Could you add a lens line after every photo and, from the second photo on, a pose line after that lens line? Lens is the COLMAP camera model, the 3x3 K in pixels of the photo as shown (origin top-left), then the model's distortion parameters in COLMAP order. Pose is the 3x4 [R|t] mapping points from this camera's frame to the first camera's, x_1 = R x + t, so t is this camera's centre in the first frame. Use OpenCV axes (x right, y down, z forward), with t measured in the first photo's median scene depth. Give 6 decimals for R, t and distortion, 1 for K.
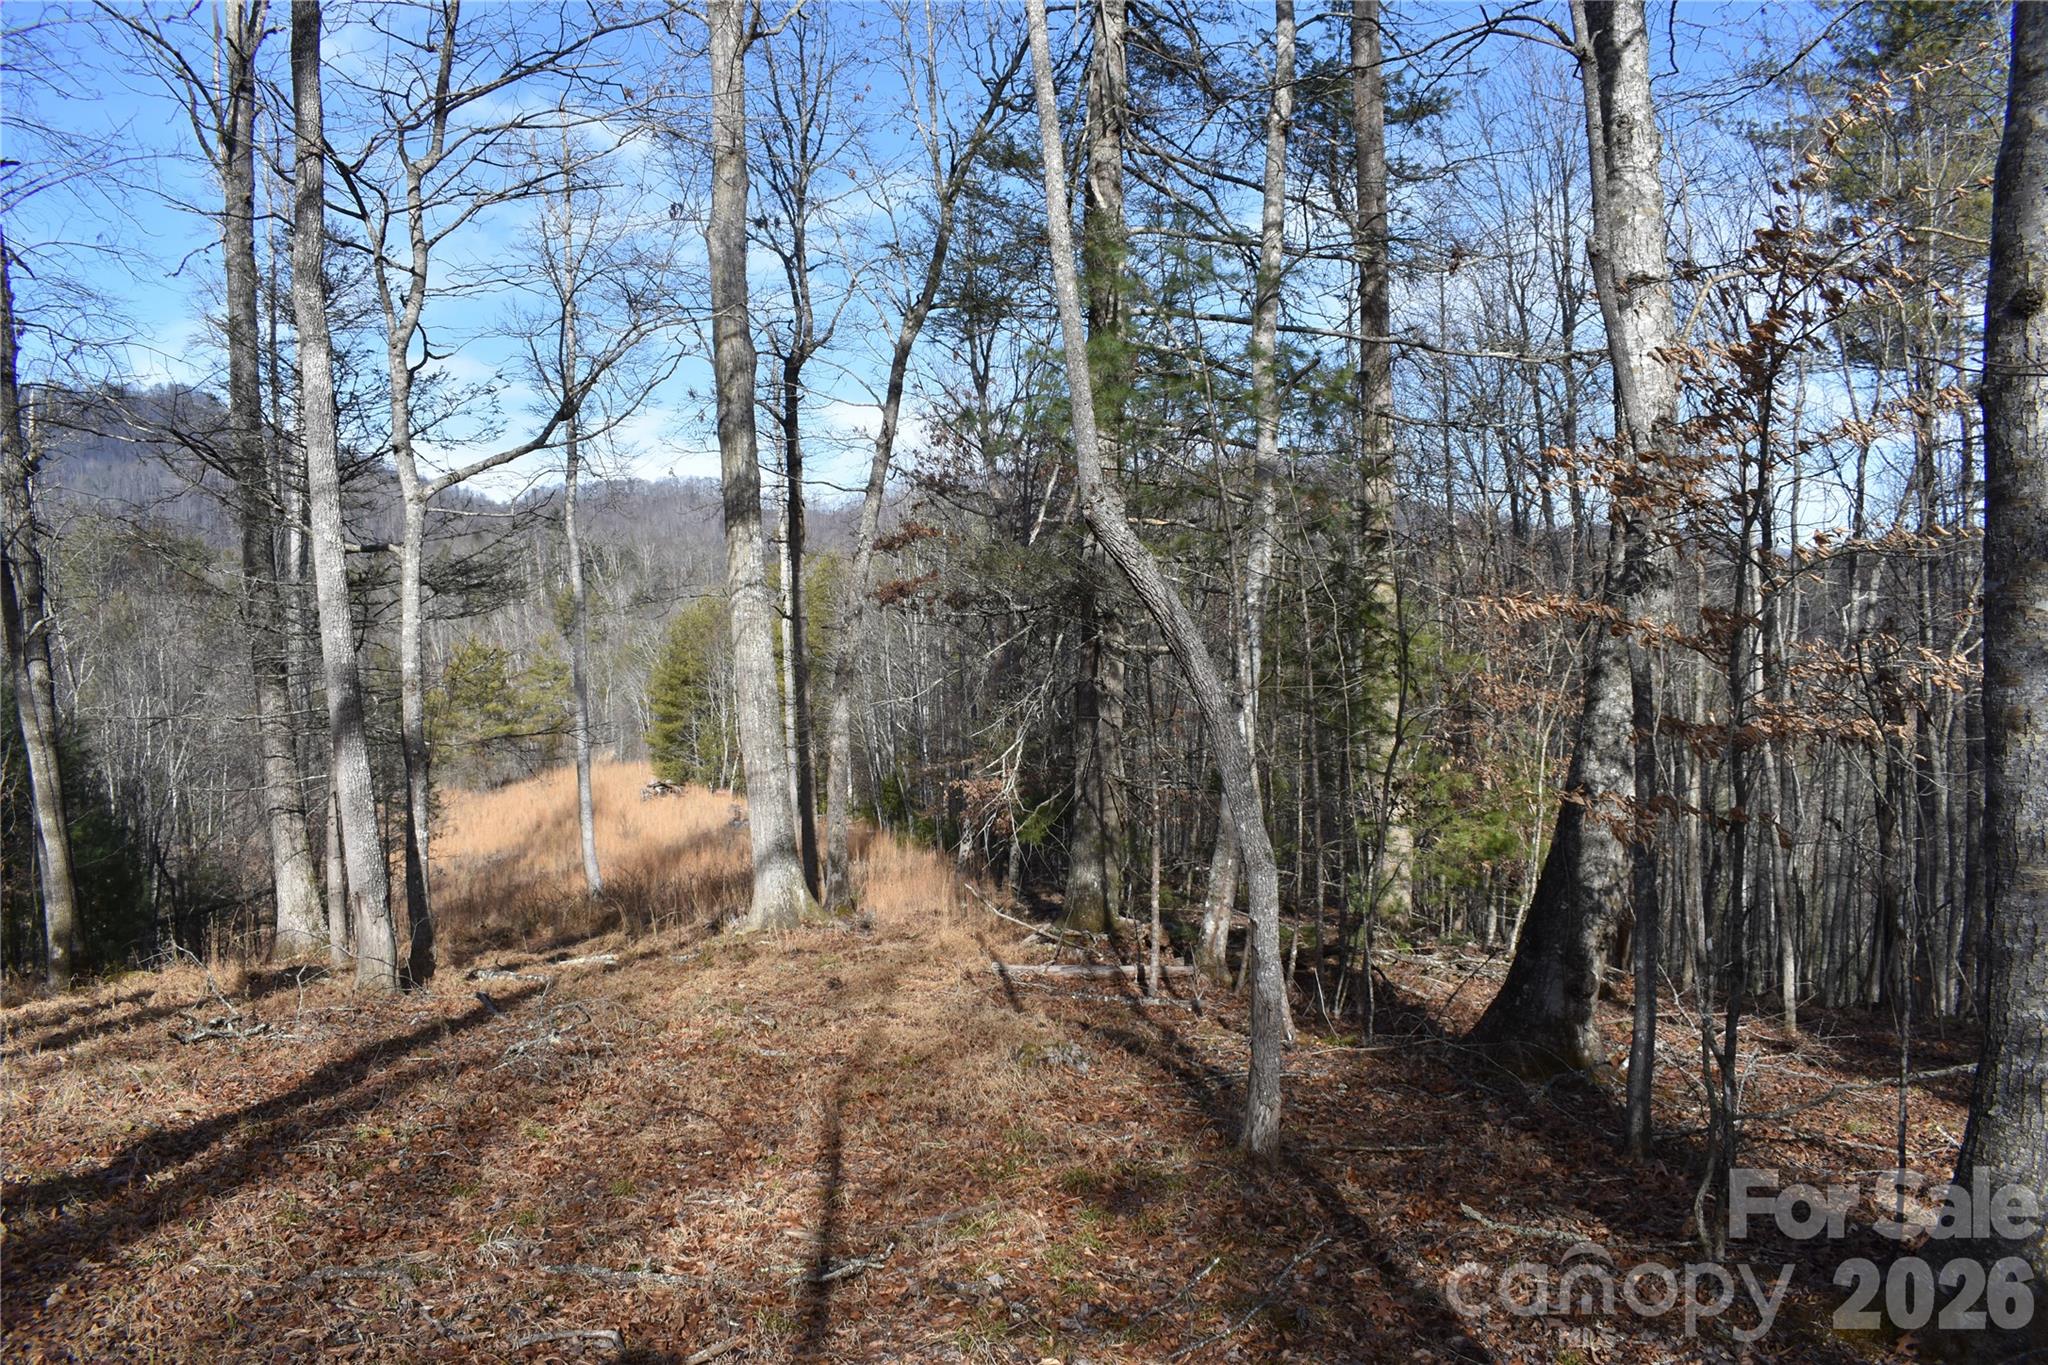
lens RADIAL K [[1603.0, 0, 1022.1], [0, 1603.0, 679.9], [0, 0, 1]] dist [-0.092209, 0.015075]
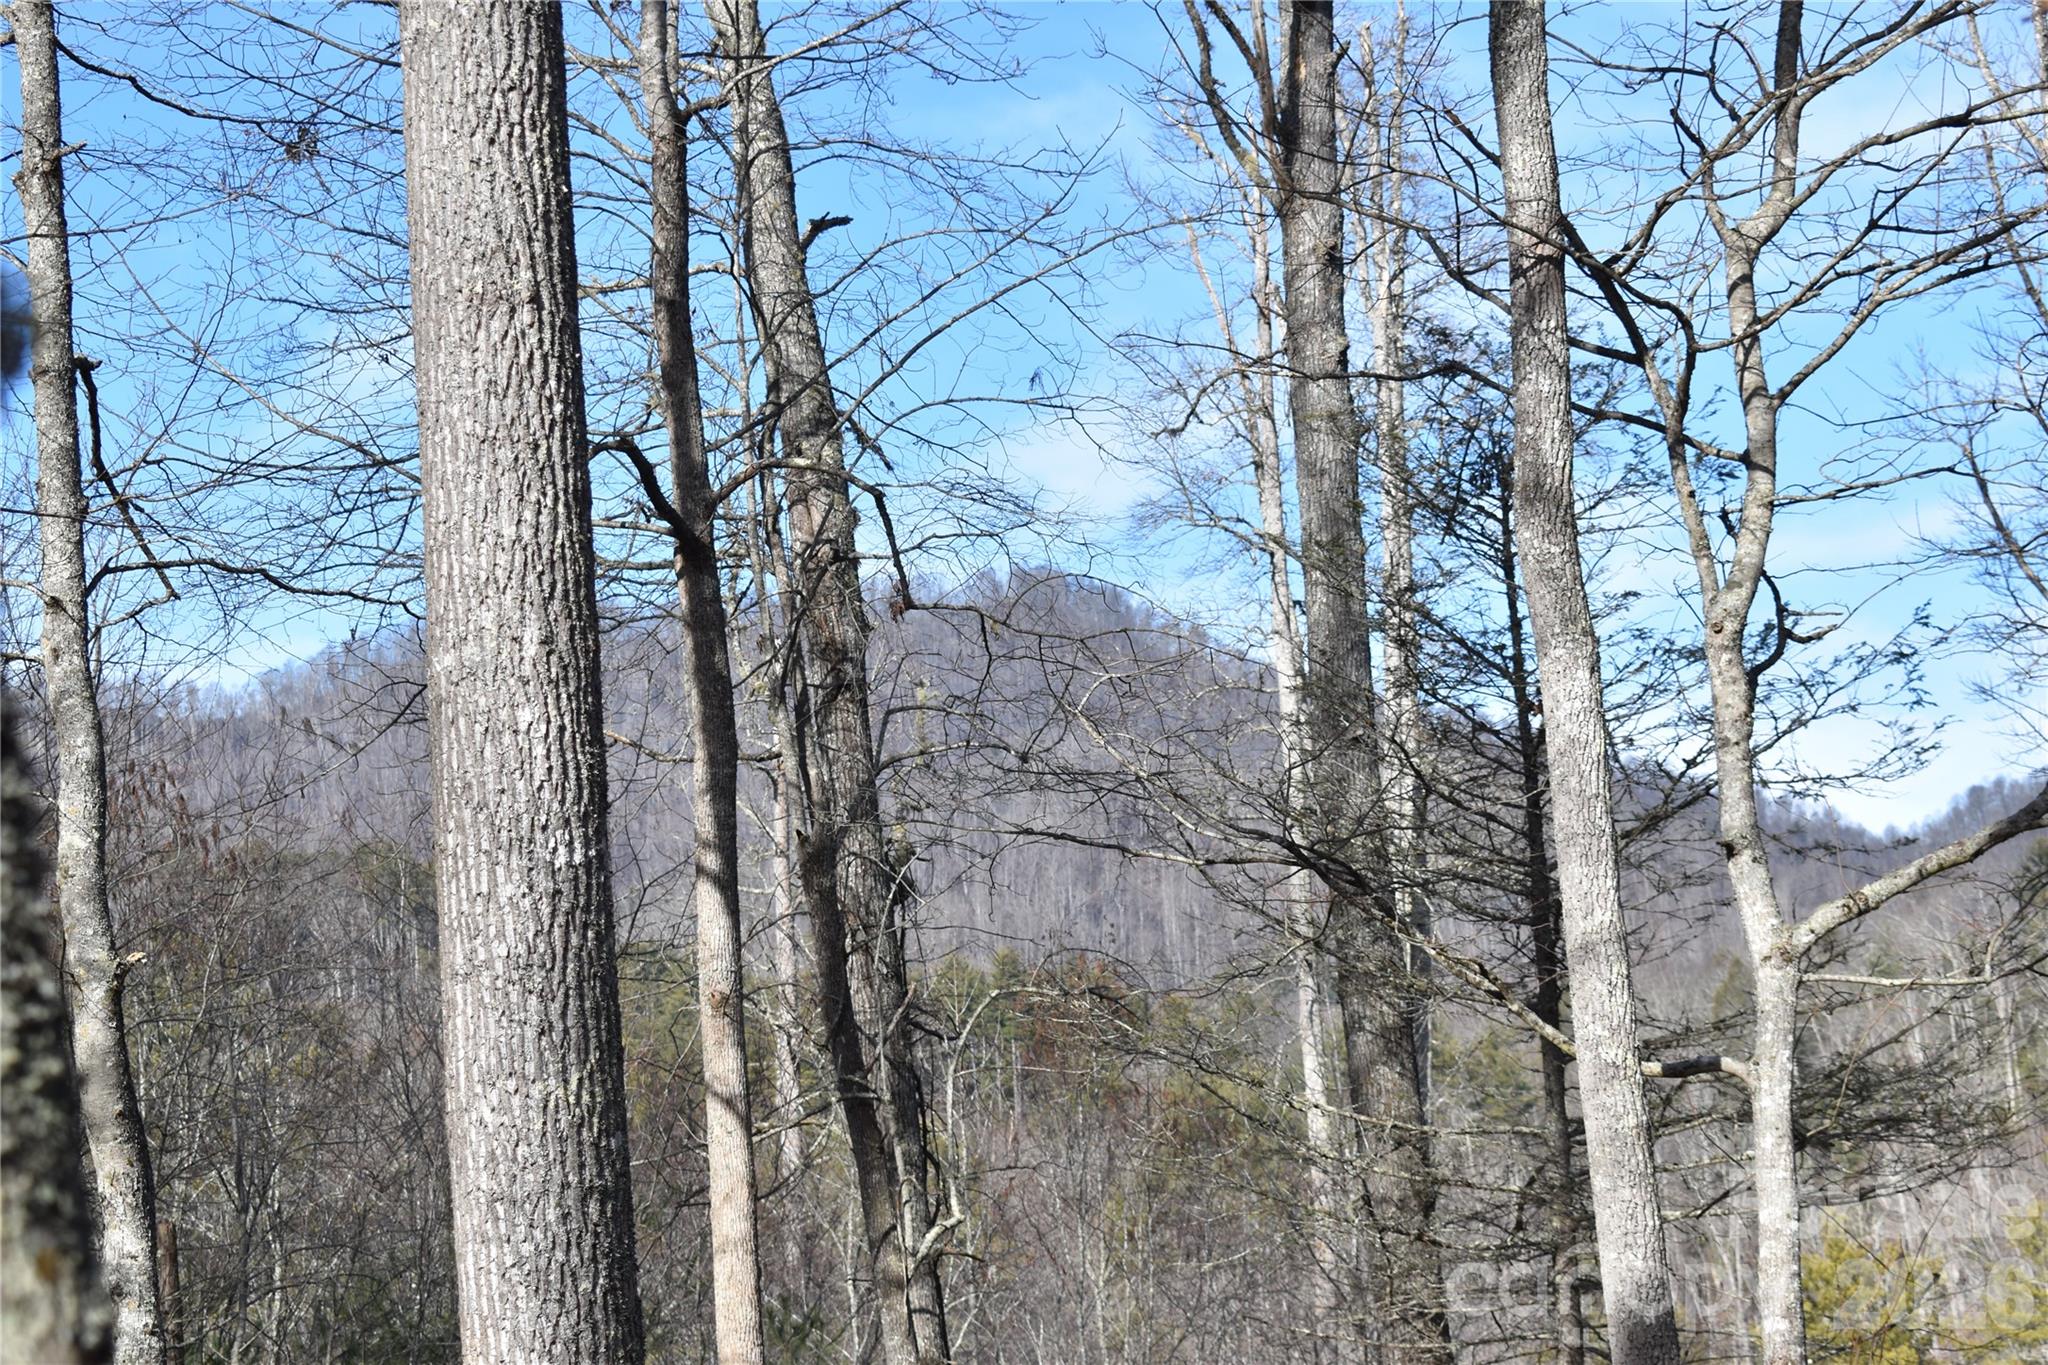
lens RADIAL K [[4690.1, 0, 1020.9], [0, 4690.1, 692.2], [0, 0, 1]] dist [0.068447, 0.000000]
pose [[0.877127, -0.074754, -0.474405, 0.073092], [0.009668, 0.990360, -0.138180, -0.004534], [0.480161, 0.116615, 0.869394, -0.288471]]
